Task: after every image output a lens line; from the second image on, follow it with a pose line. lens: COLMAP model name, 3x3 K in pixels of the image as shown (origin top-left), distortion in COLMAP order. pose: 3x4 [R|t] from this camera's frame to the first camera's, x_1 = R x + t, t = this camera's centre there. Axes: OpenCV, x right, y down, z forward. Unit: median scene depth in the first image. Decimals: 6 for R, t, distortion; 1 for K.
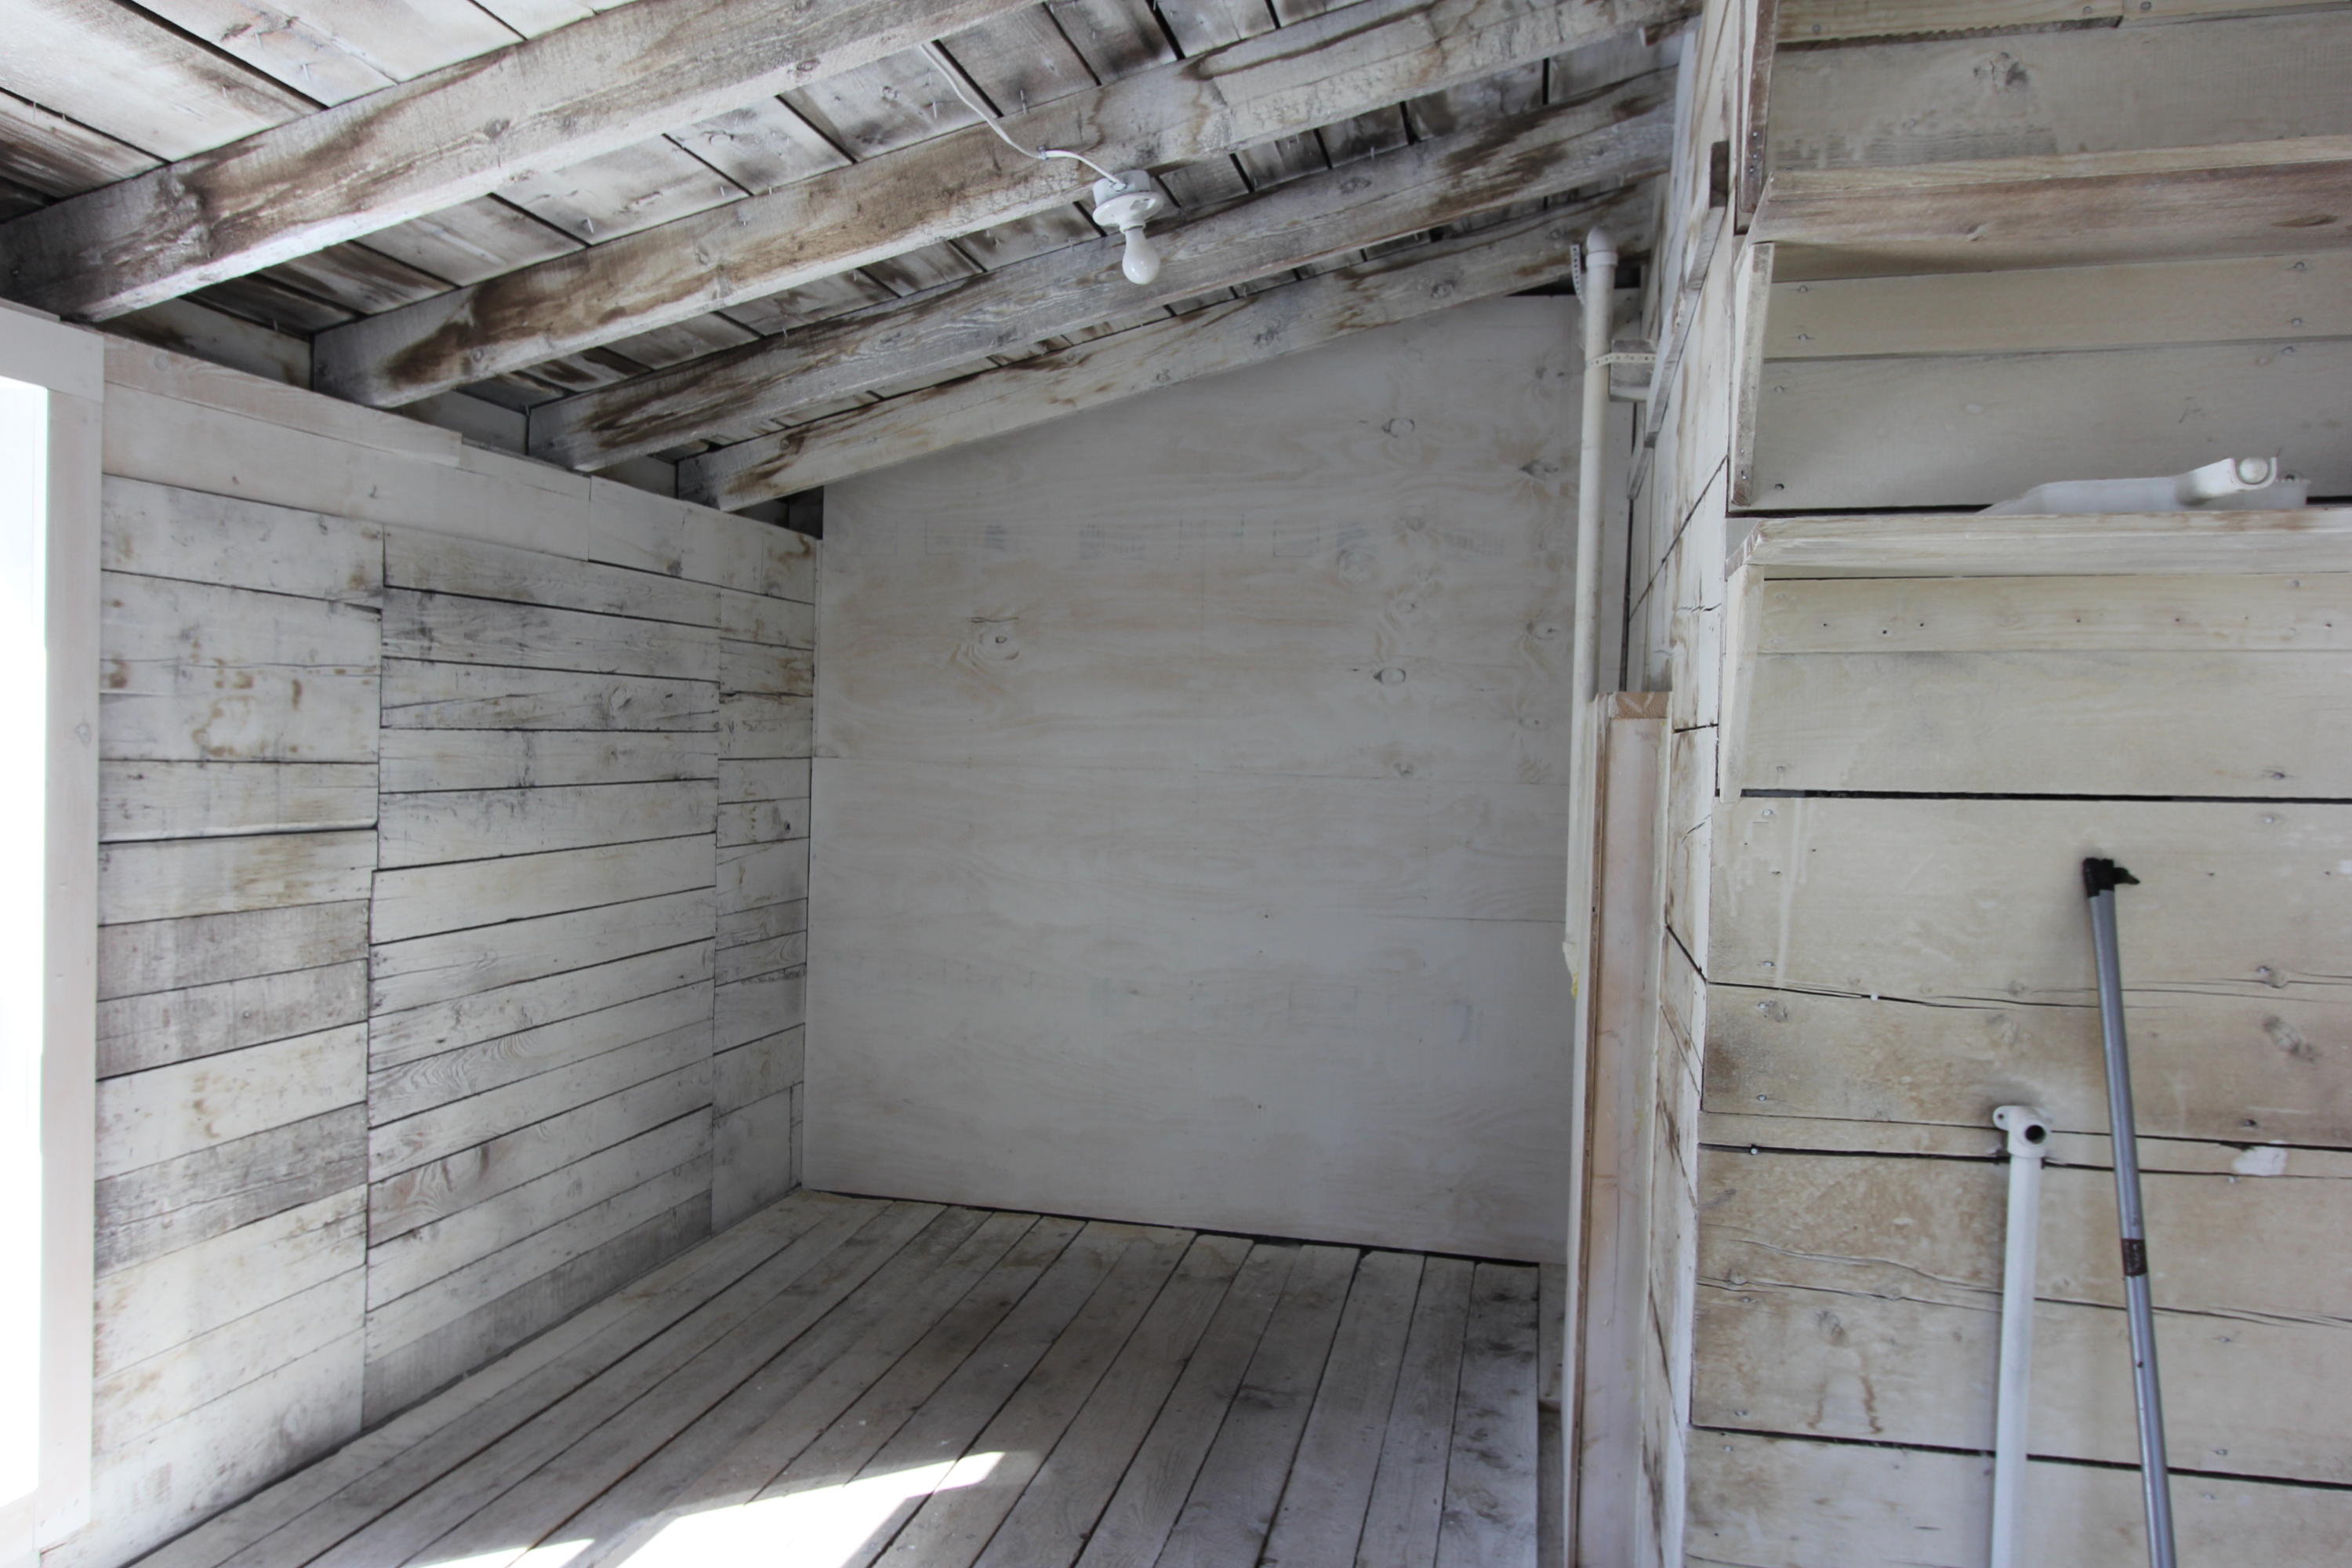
lens RADIAL K [[1638.5, 0, 1166.7], [0, 1638.5, 828.4], [0, 0, 1]] dist [-0.017709, 0.024216]
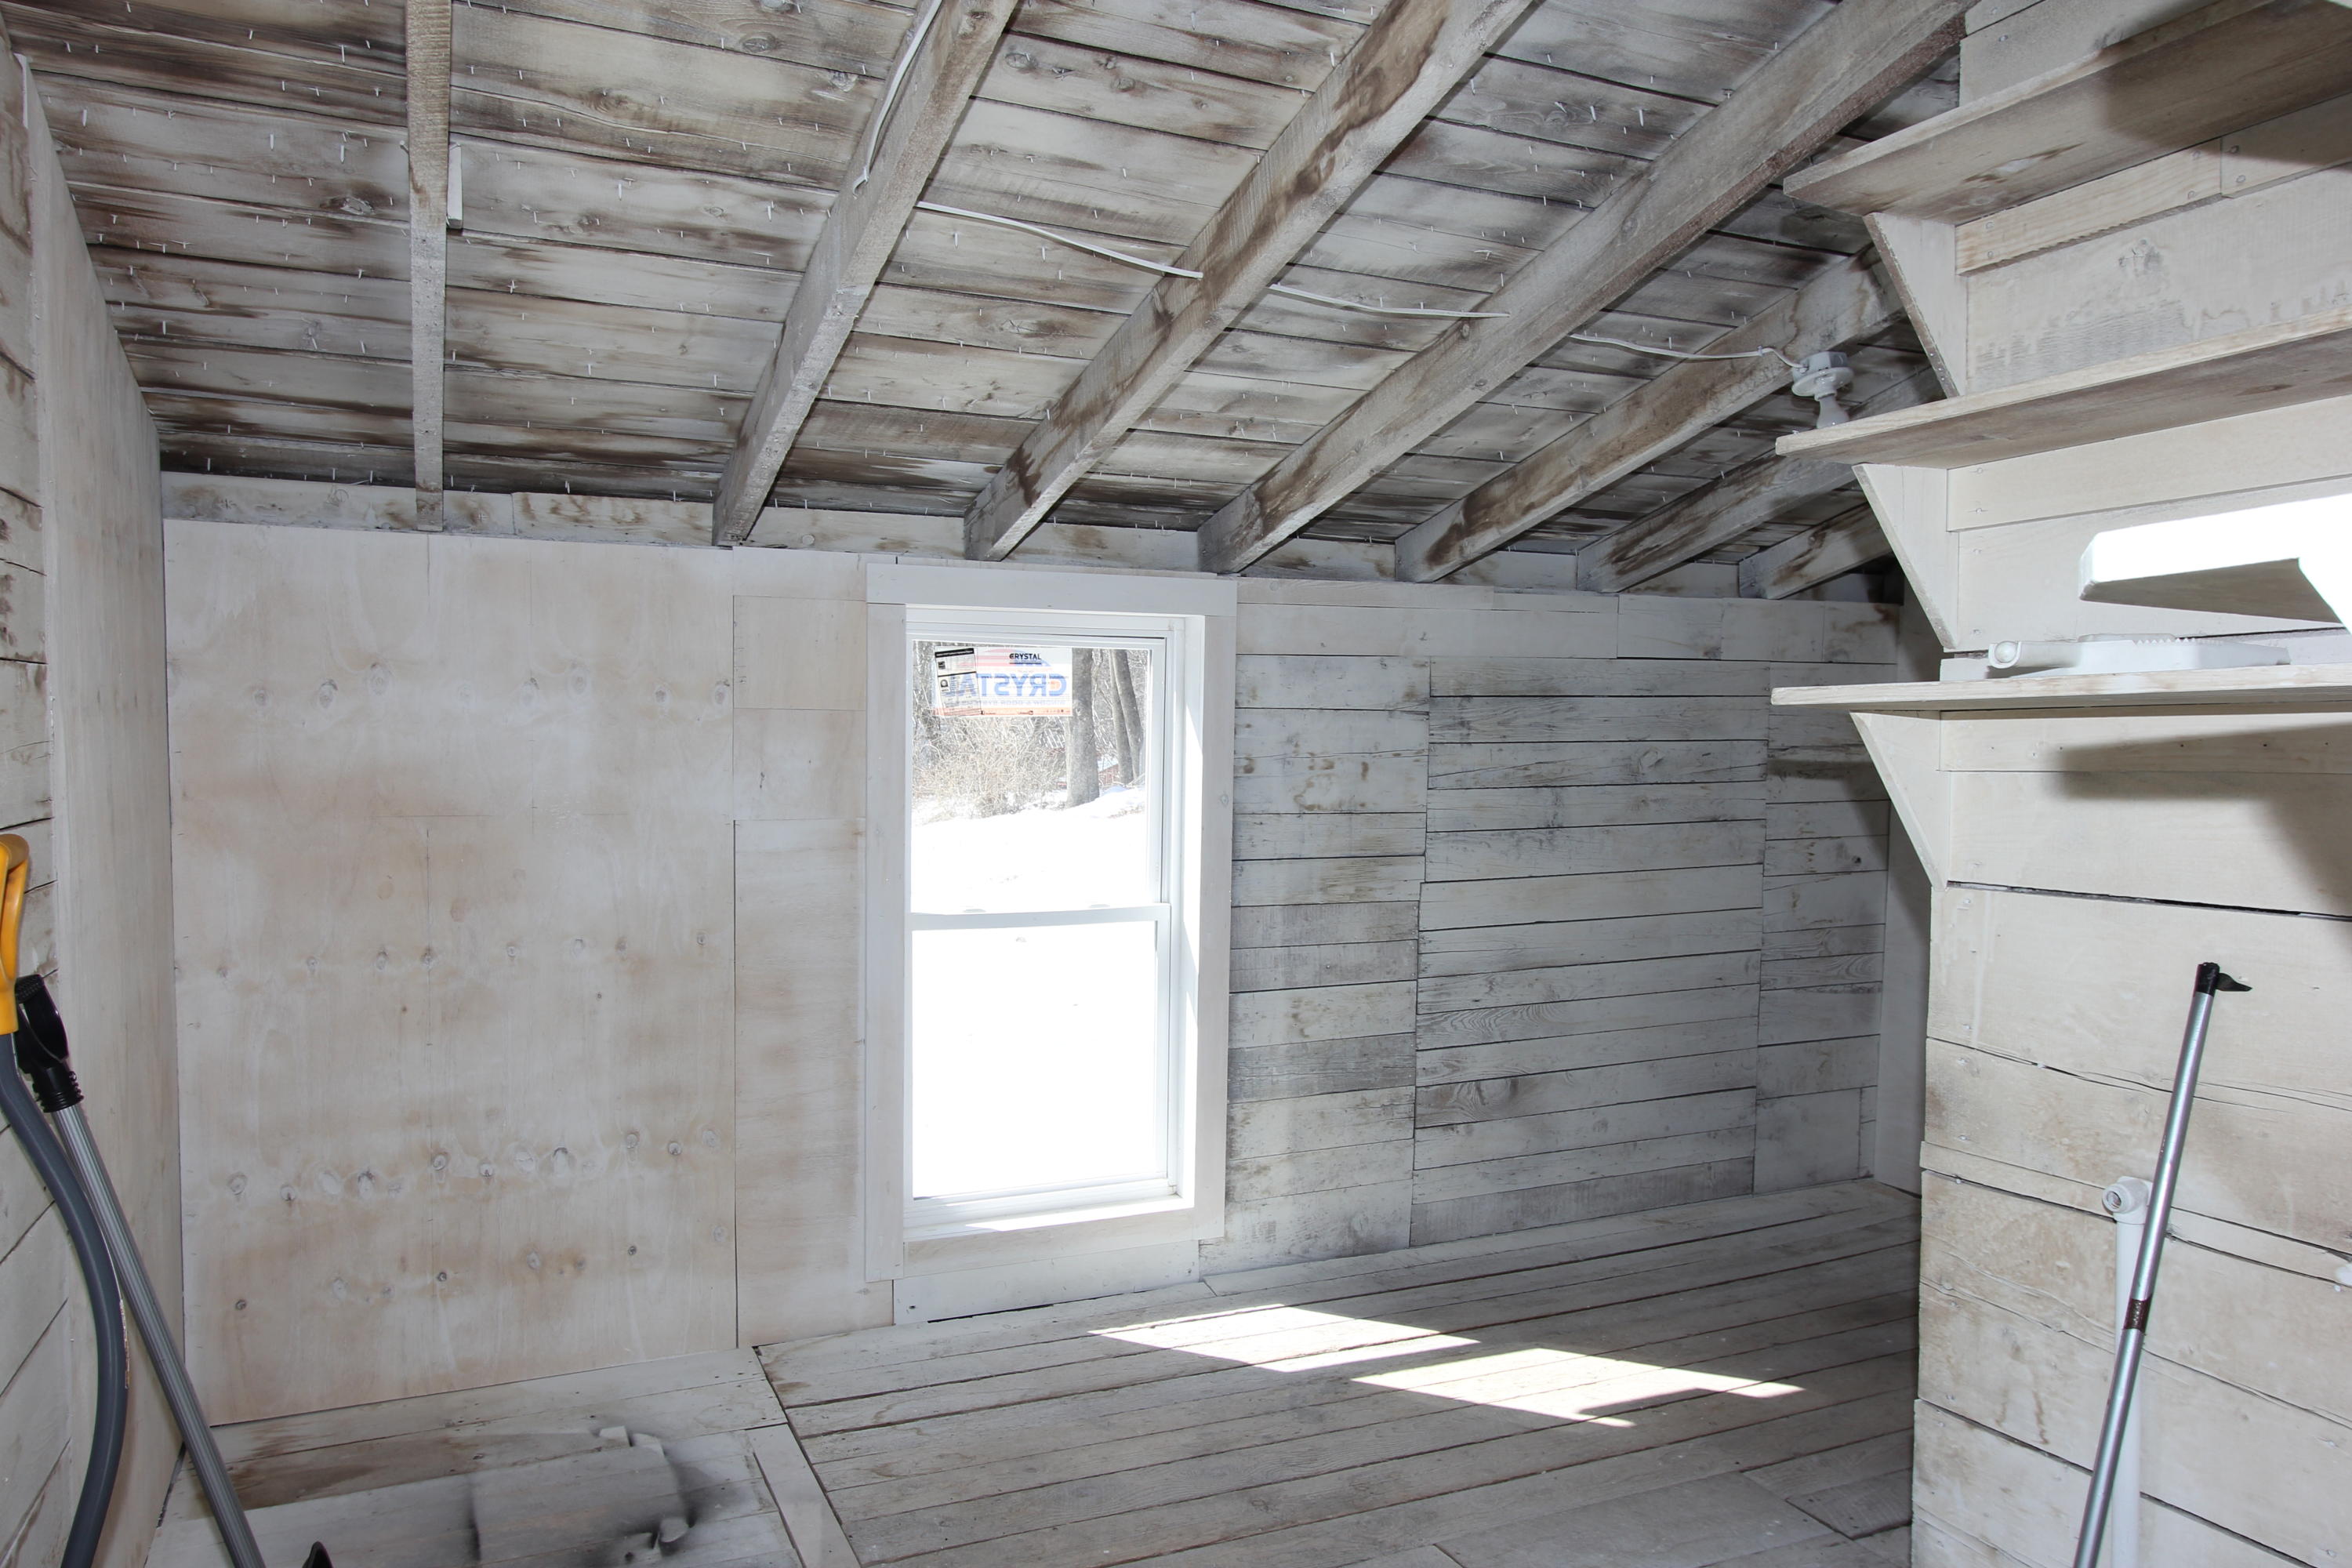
lens RADIAL K [[1638.5, 0, 1166.7], [0, 1638.5, 828.4], [0, 0, 1]] dist [-0.017709, 0.024216]
pose [[0.606189, 0.027259, -0.794853, 0.632390], [-0.027719, 0.999529, 0.013139, -0.041368], [0.794837, 0.014067, 0.606659, -0.131710]]
